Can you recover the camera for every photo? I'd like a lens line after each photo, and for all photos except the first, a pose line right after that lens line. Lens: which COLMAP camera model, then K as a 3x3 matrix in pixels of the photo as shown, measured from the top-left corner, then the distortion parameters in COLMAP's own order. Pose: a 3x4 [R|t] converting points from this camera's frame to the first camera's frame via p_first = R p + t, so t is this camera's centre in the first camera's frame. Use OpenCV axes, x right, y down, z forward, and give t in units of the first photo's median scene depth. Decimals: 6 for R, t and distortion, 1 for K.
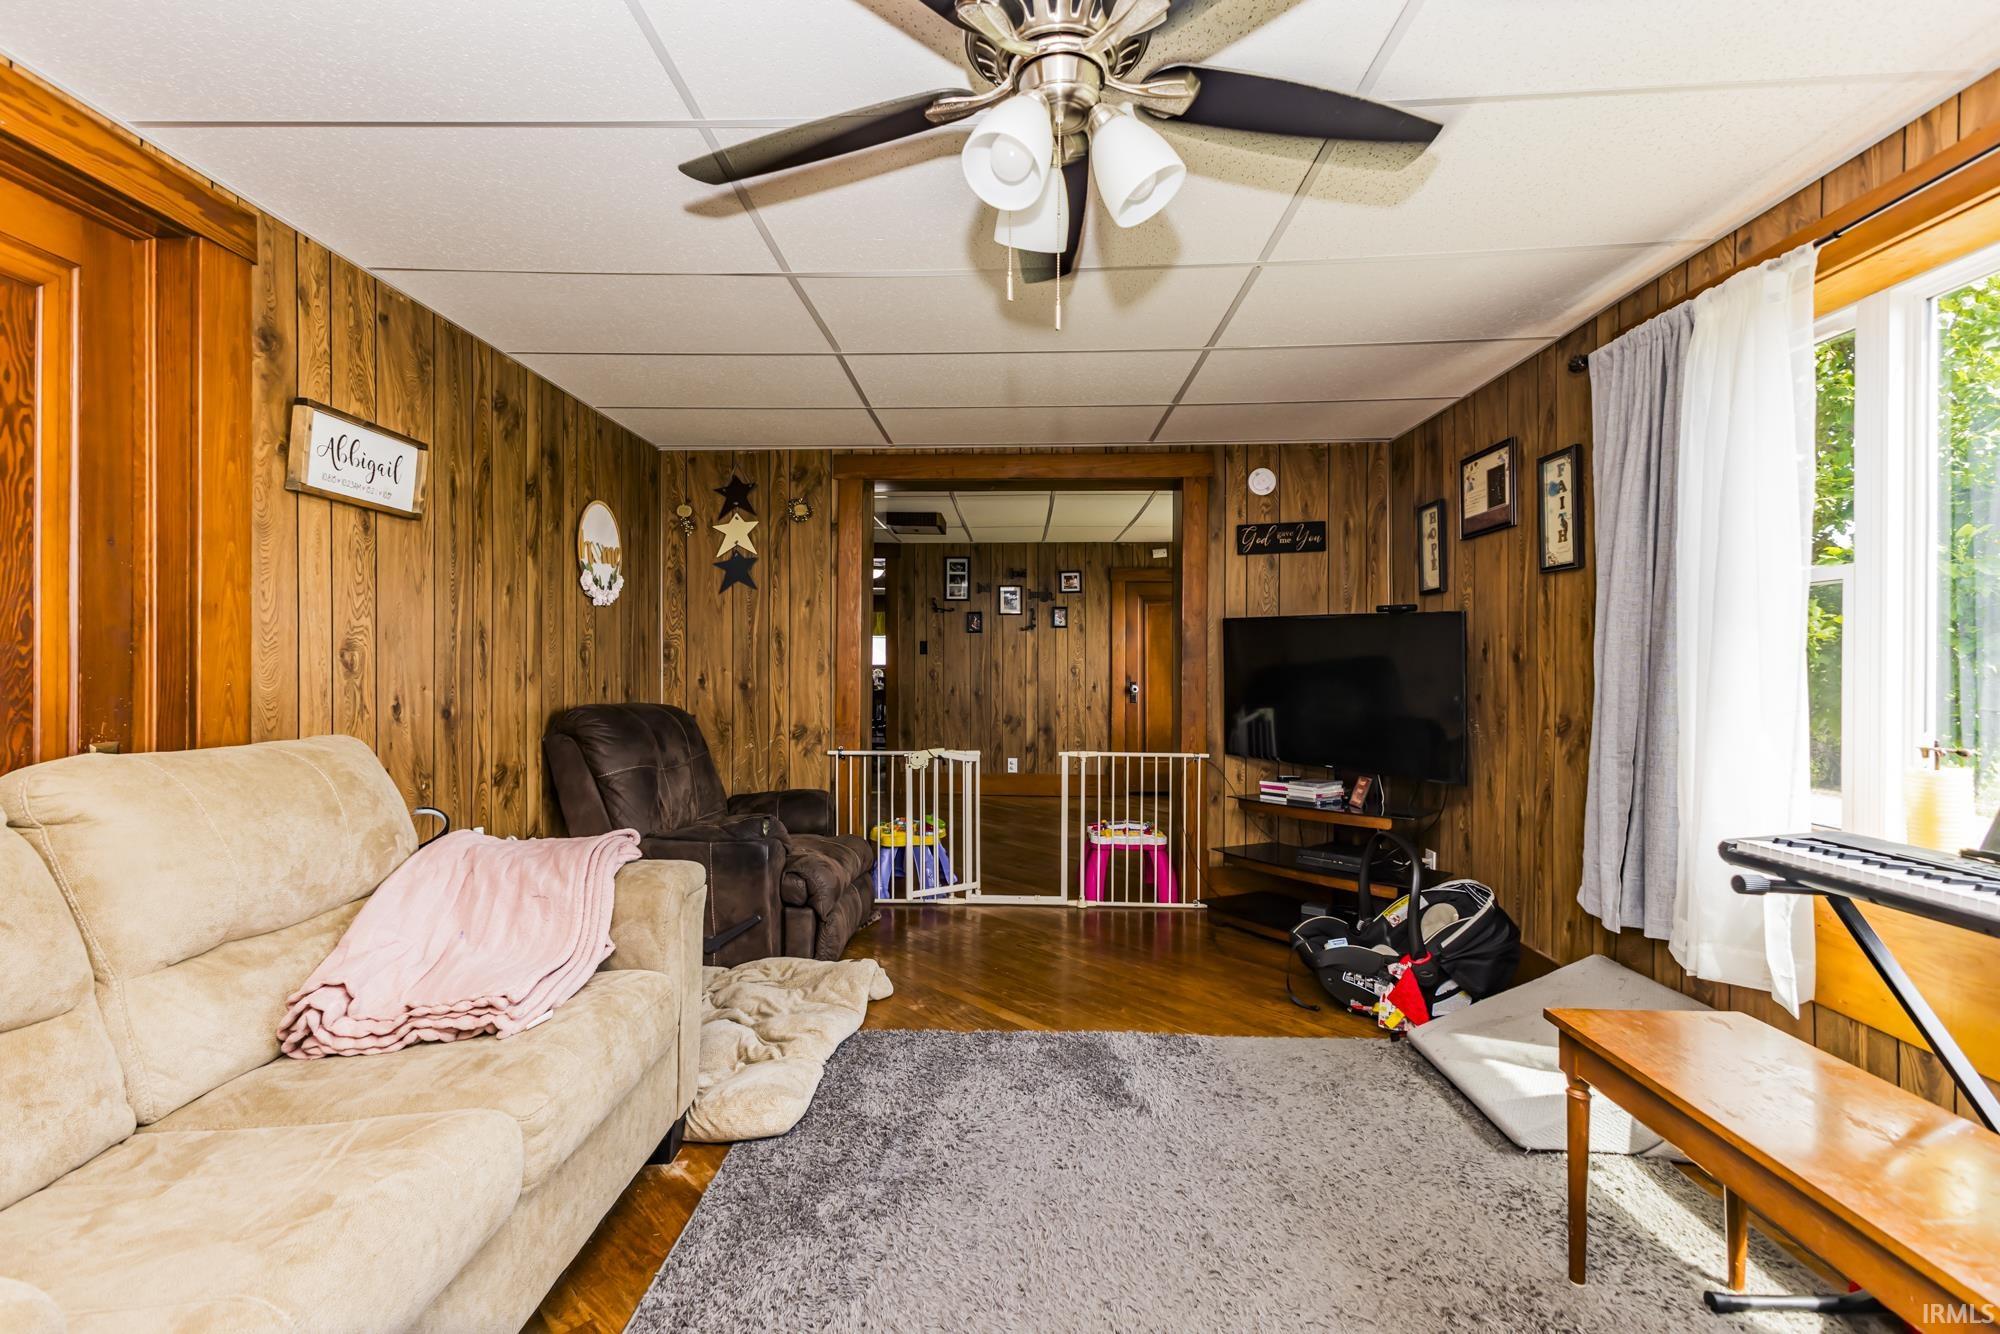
lens RADIAL K [[868.5, 0, 1003.2], [0, 868.5, 664.2], [0, 0, 1]] dist [0.028537, 0.000048]
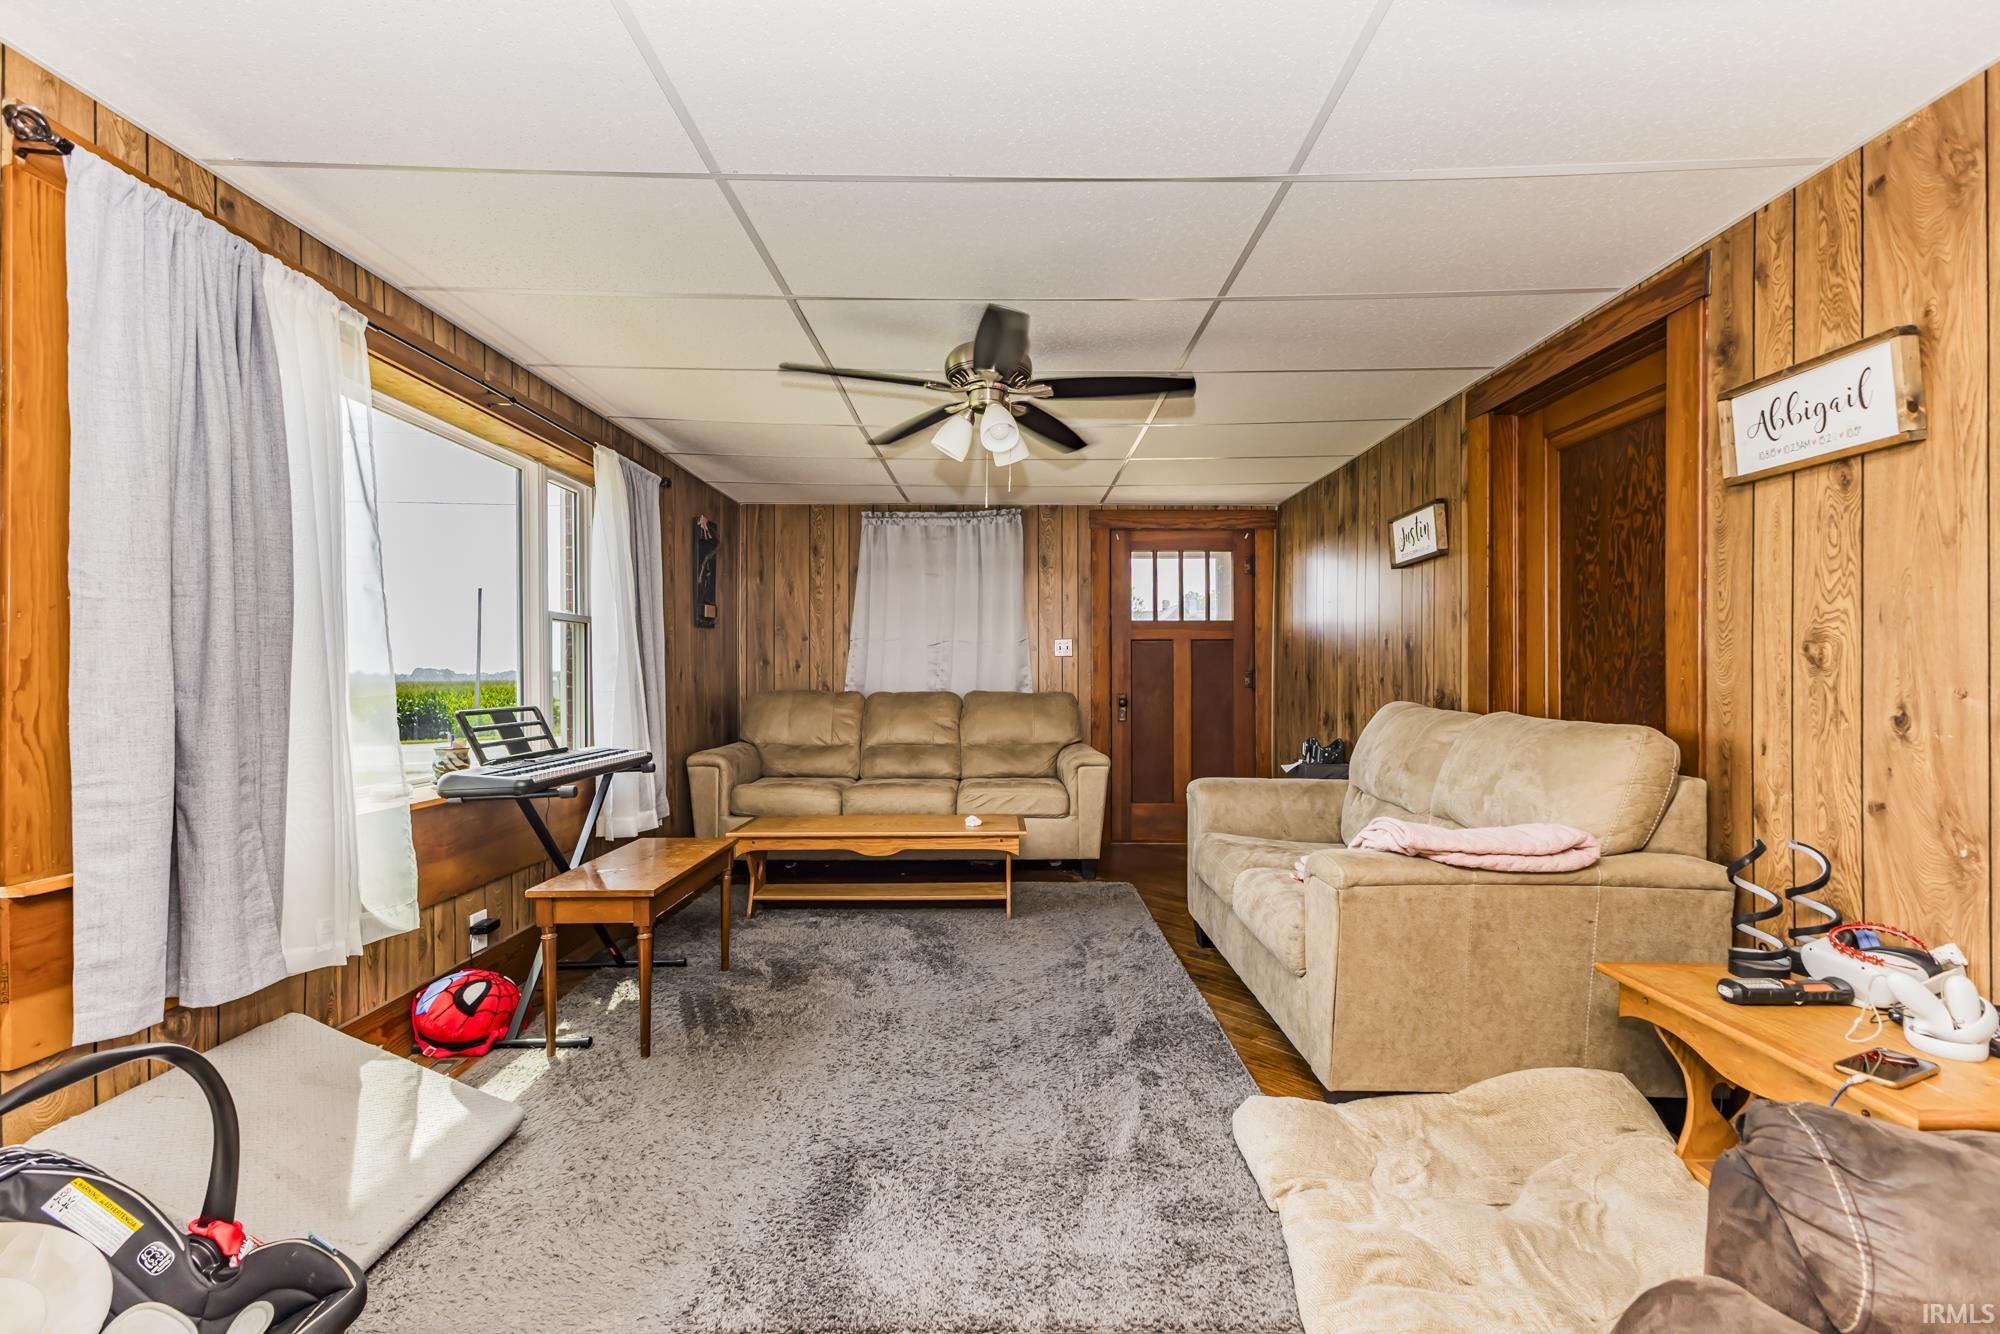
lens RADIAL K [[868.5, 0, 1003.2], [0, 868.5, 664.2], [0, 0, 1]] dist [0.028537, 0.000048]
pose [[-0.999758, -0.002366, -0.021849, 0.039707], [-0.002087, 0.999916, -0.012806, 0.017255], [0.021878, -0.012757, -0.999679, 1.830106]]
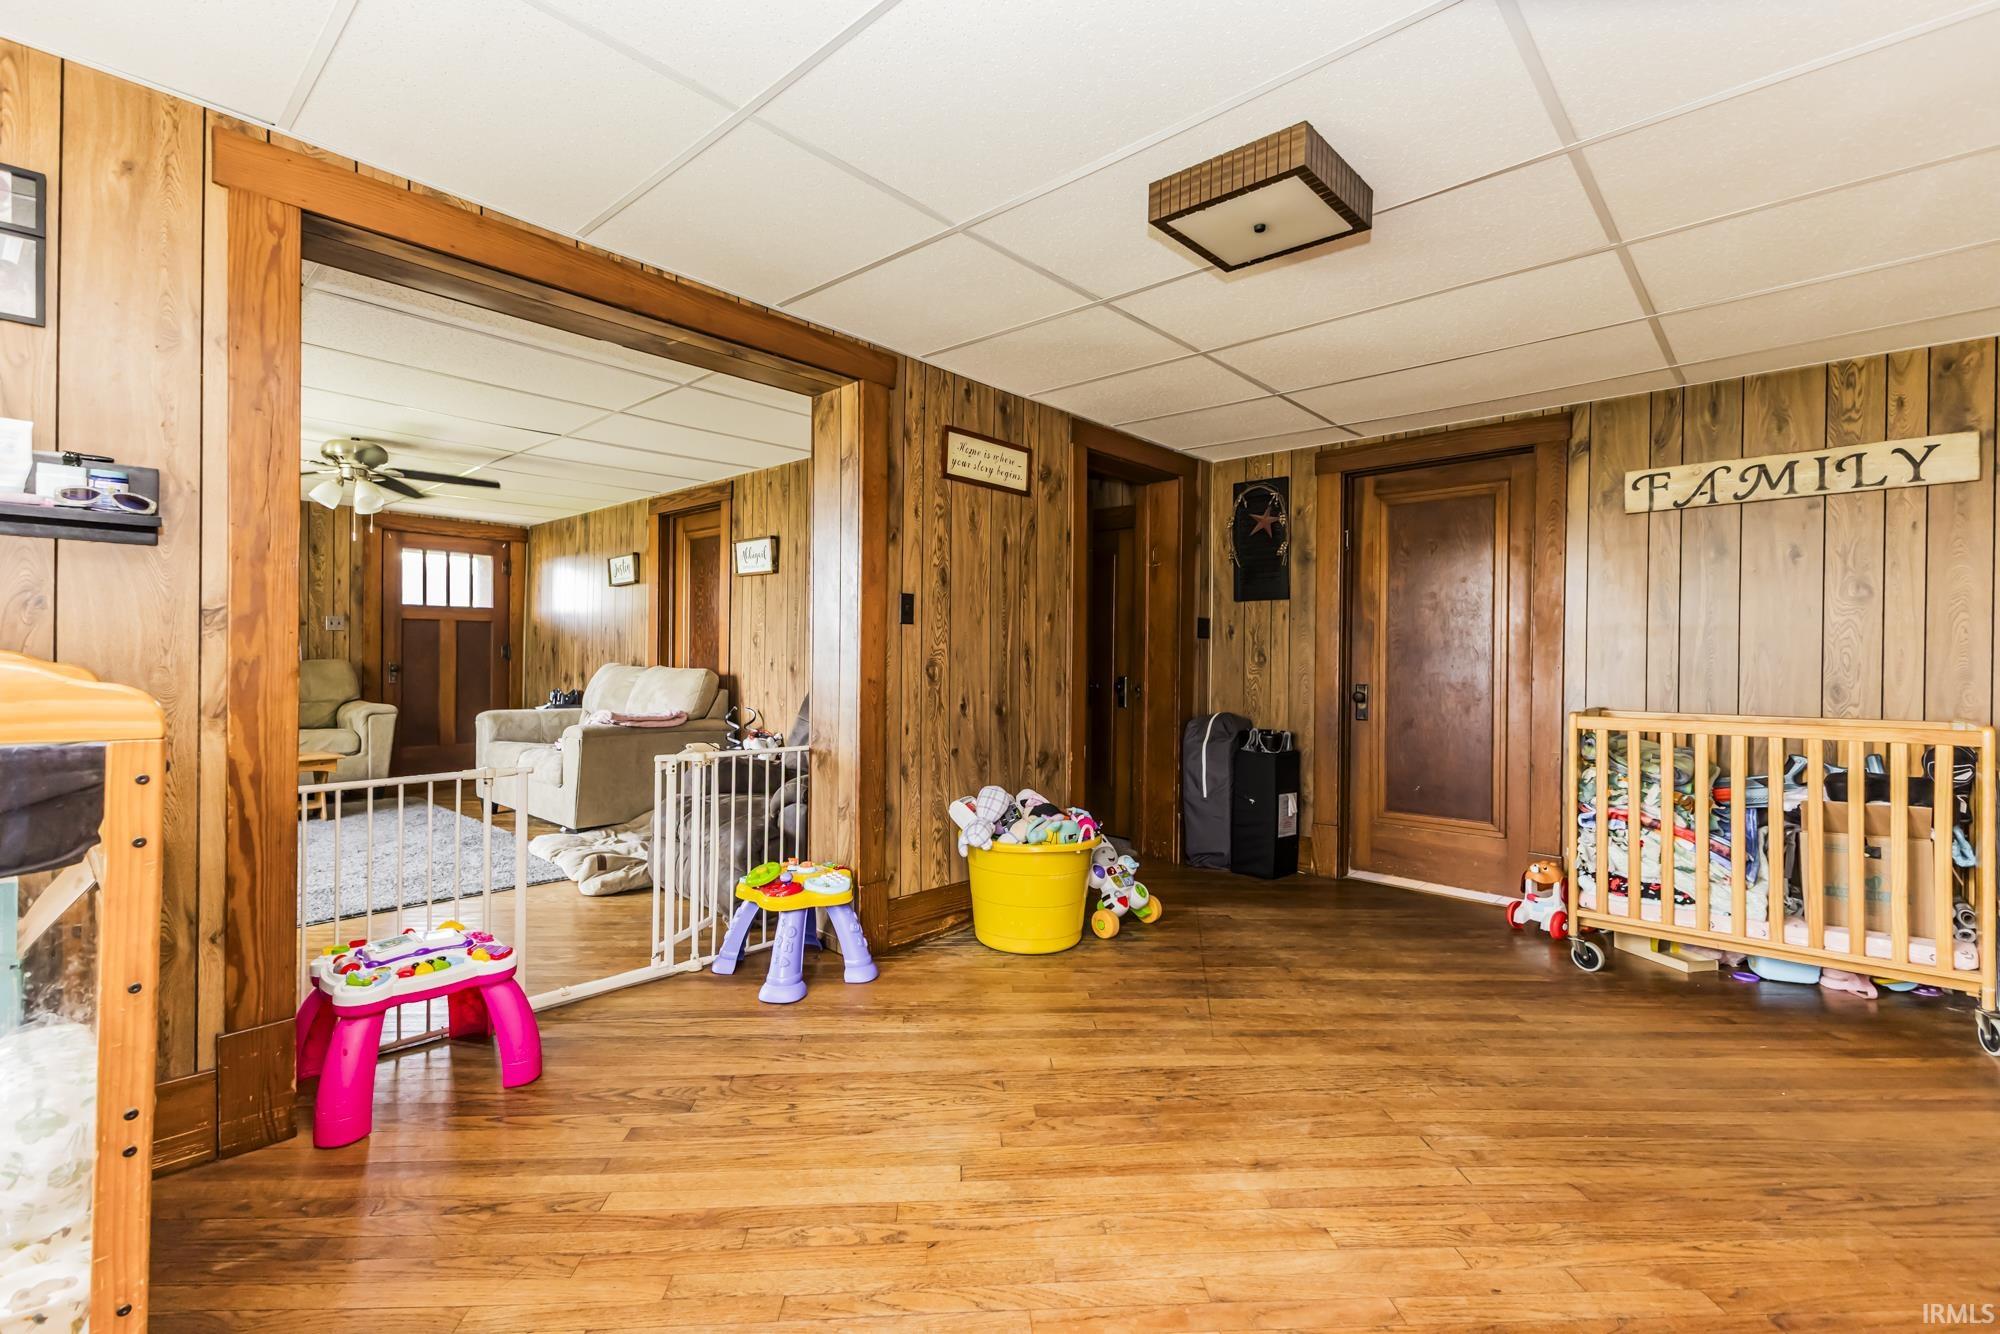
lens RADIAL K [[868.5, 0, 1003.2], [0, 868.5, 664.2], [0, 0, 1]] dist [0.028537, 0.000048]
pose [[-0.656577, -0.008707, -0.754208, 0.561344], [-0.014520, 0.999894, 0.001098, 0.043490], [0.754119, 0.011672, -0.656634, 3.014693]]
